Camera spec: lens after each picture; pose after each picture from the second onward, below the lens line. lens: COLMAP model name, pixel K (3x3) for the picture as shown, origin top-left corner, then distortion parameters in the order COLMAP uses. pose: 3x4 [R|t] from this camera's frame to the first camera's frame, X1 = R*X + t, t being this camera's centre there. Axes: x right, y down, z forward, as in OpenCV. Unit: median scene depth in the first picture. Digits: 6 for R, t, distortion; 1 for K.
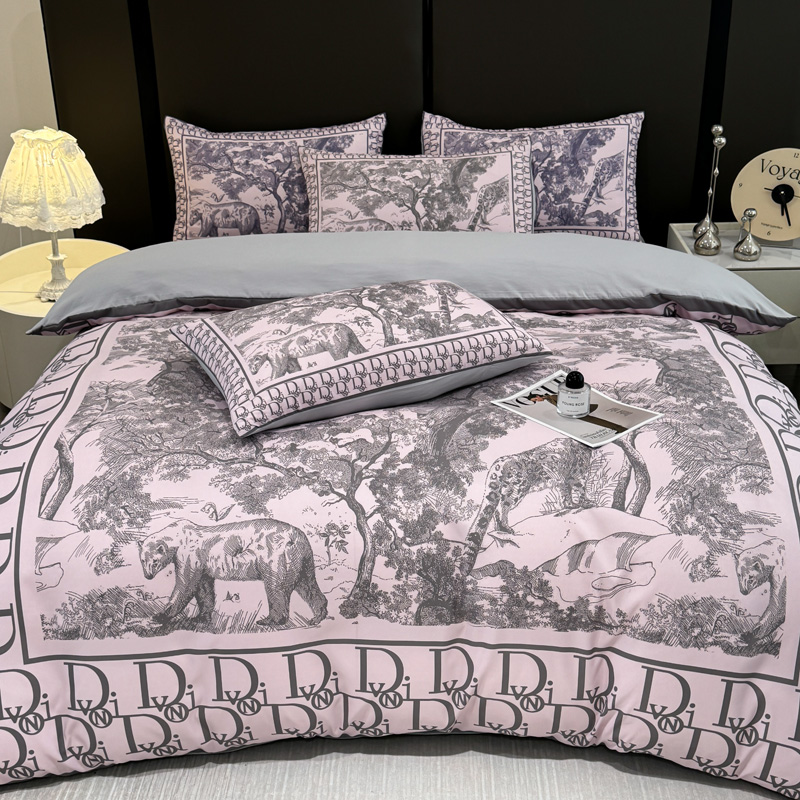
lens RADIAL K [[1110.1, 0, 400.0], [0, 1110.1, 400.0], [0, 0, 1]] dist [0.189842, -0.322137]
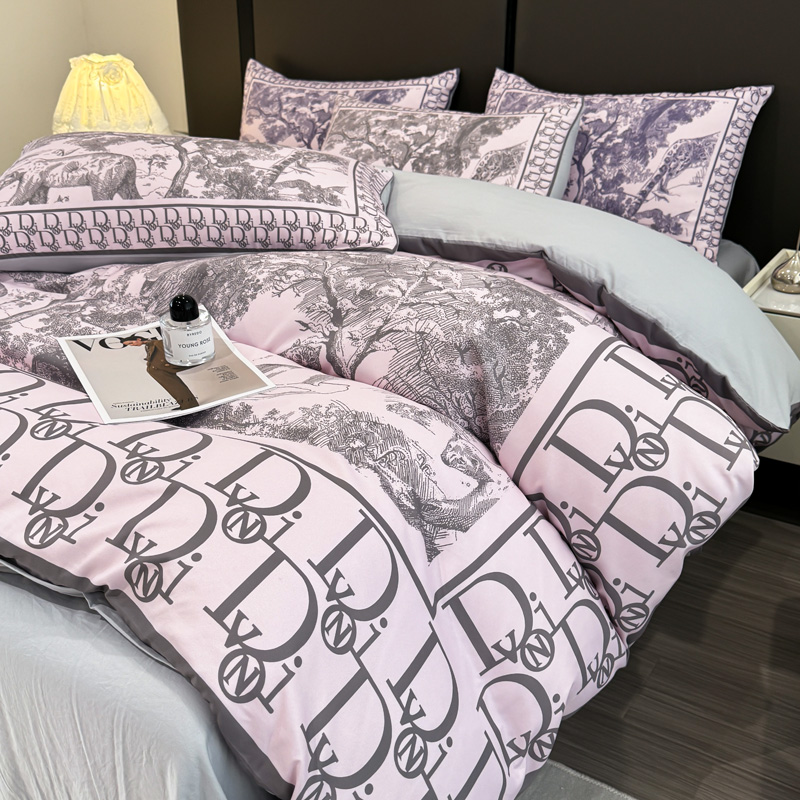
lens RADIAL K [[888.2, 0, 402.7], [0, 888.2, 401.7], [0, 0, 1]] dist [0.184821, -0.433184]
pose [[0.857895, 0.226810, -0.461057, 0.331485], [-0.232744, 0.971503, 0.044846, -0.036577], [0.458090, 0.068835, 0.886237, 0.417997]]
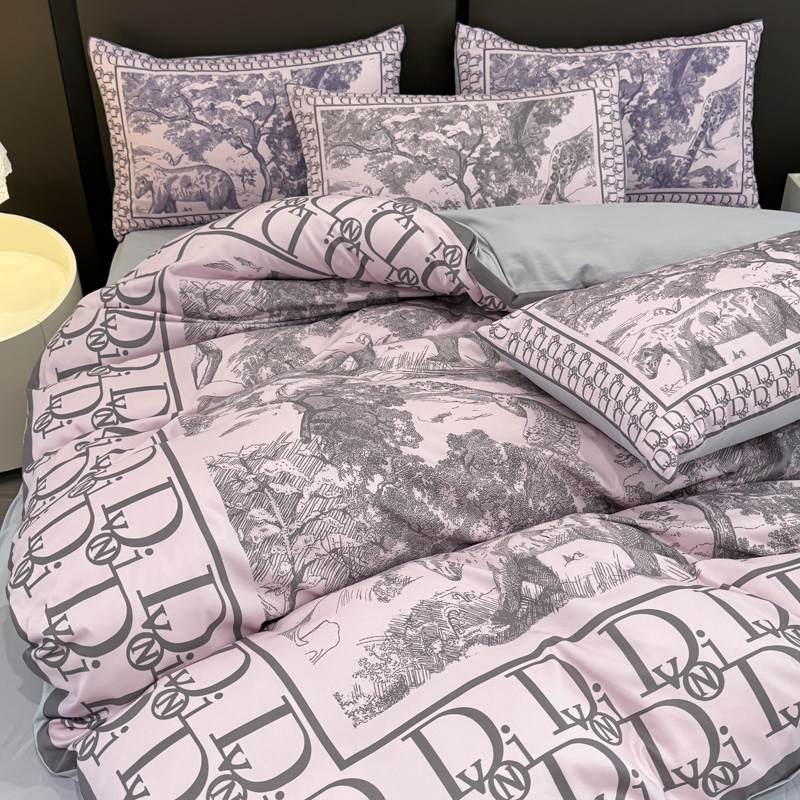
lens RADIAL K [[1043.9, 0, 402.4], [0, 1043.9, 401.4], [0, 0, 1]] dist [0.201118, -0.476120]
pose [[0.997251, -0.039681, 0.062576, -0.067642], [0.028646, 0.985319, 0.168302, -0.140247], [-0.068336, -0.166047, 0.983747, 0.313458]]
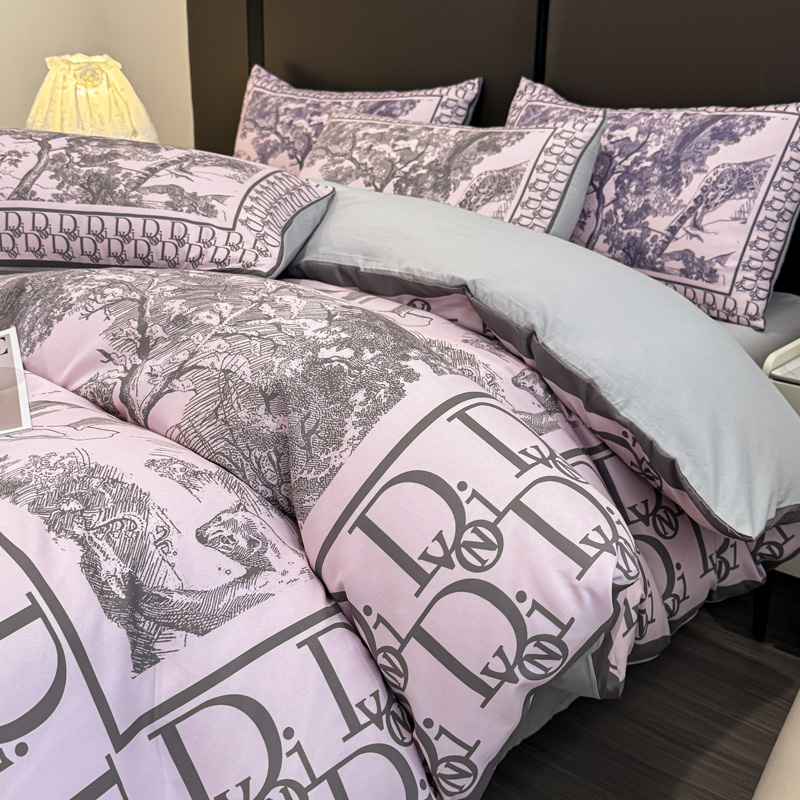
lens RADIAL K [[1043.9, 0, 402.4], [0, 1043.9, 401.4], [0, 0, 1]] dist [0.201118, -0.476120]
pose [[0.774612, 0.239442, -0.585358, 0.395673], [-0.292486, 0.956261, 0.004110, -0.055569], [0.560739, 0.168025, 0.810765, 0.496666]]
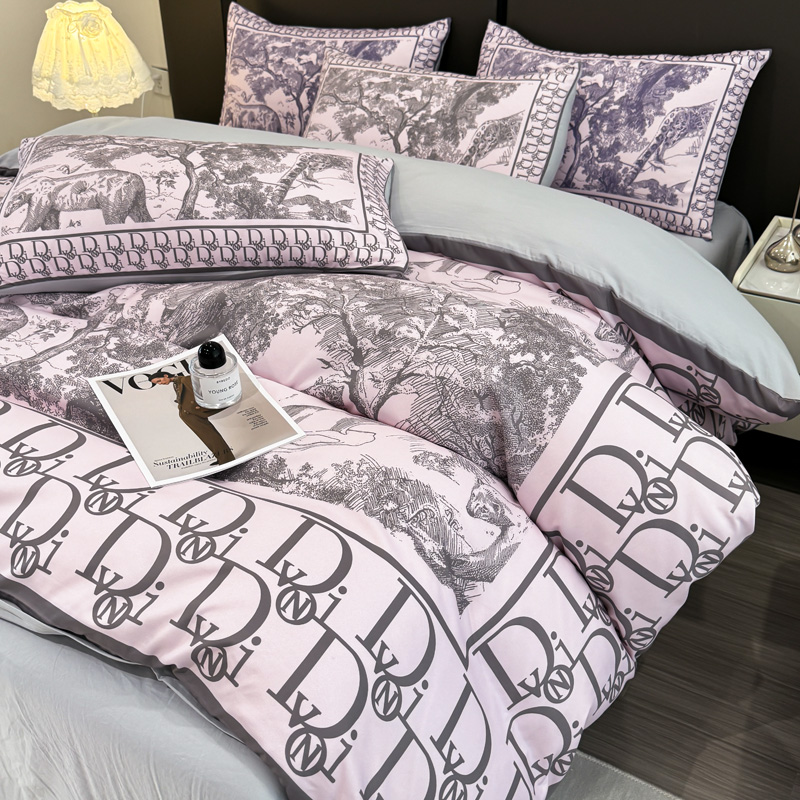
lens RADIAL K [[889.8, 0, 400.0], [0, 889.8, 400.0], [0, 0, 1]] dist [0.175450, -0.401921]
pose [[0.874123, 0.260765, -0.409770, 0.309910], [-0.210742, 0.963732, 0.163733, -0.092390], [0.437604, -0.056767, 0.897374, 0.393833]]
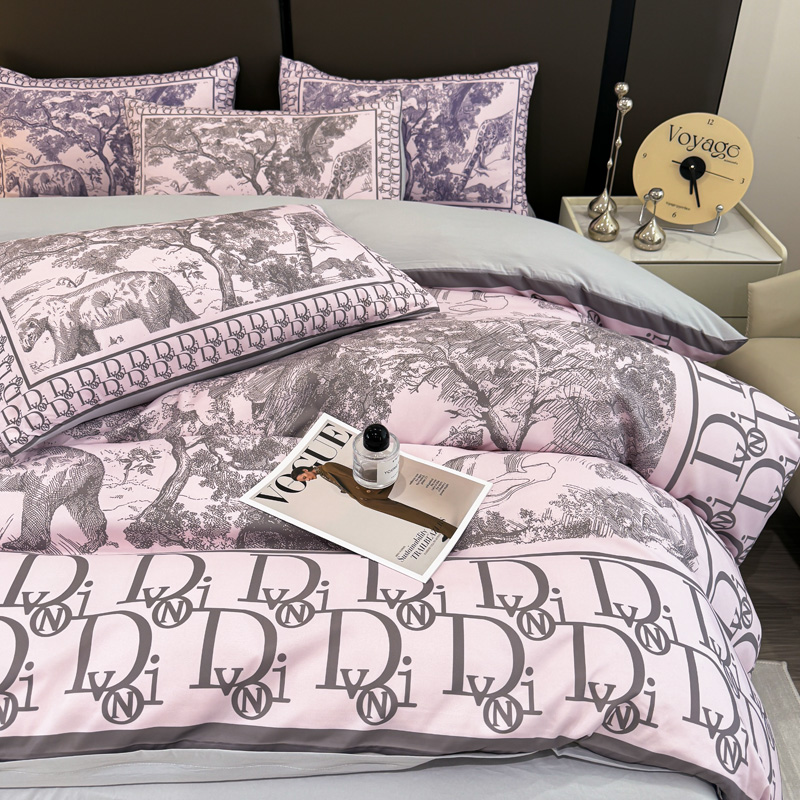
lens RADIAL K [[785.7, 0, 393.5], [0, 785.7, 401.9], [0, 0, 1]] dist [0.151608, -0.313211]
pose [[0.999692, 0.007308, 0.023704, 0.096781], [-0.010960, 0.987409, 0.157807, -0.098896], [-0.022252, -0.158018, 0.987185, 0.374210]]
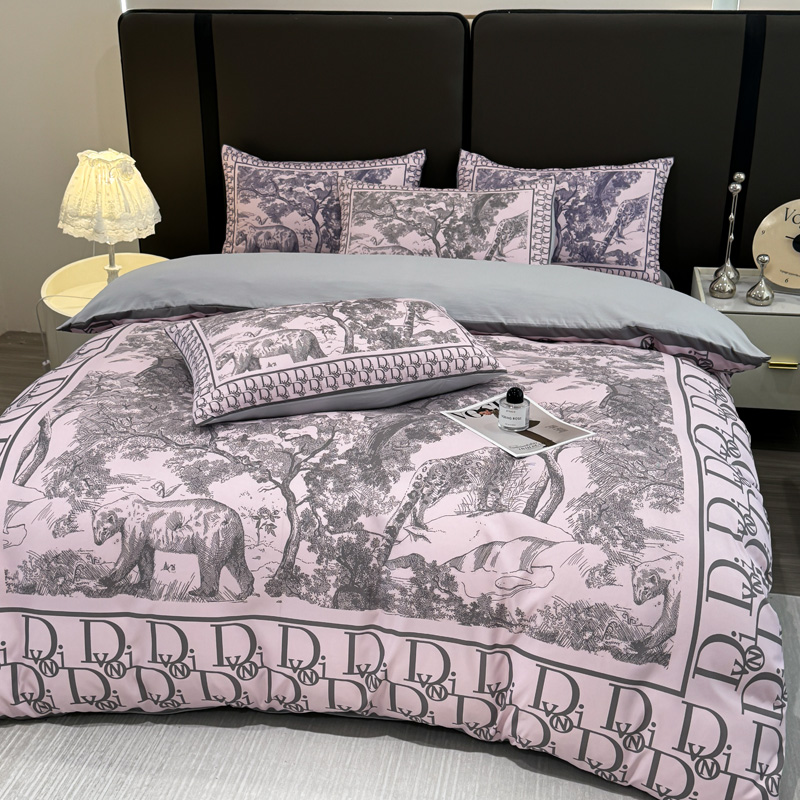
lens RADIAL K [[1110.1, 0, 400.0], [0, 1110.1, 400.0], [0, 0, 1]] dist [0.189842, -0.322137]
pose [[0.990009, 0.067358, -0.123876, 0.114641], [-0.072398, 0.996703, -0.036636, 0.020981], [0.121000, 0.045238, 0.991621, -0.039843]]
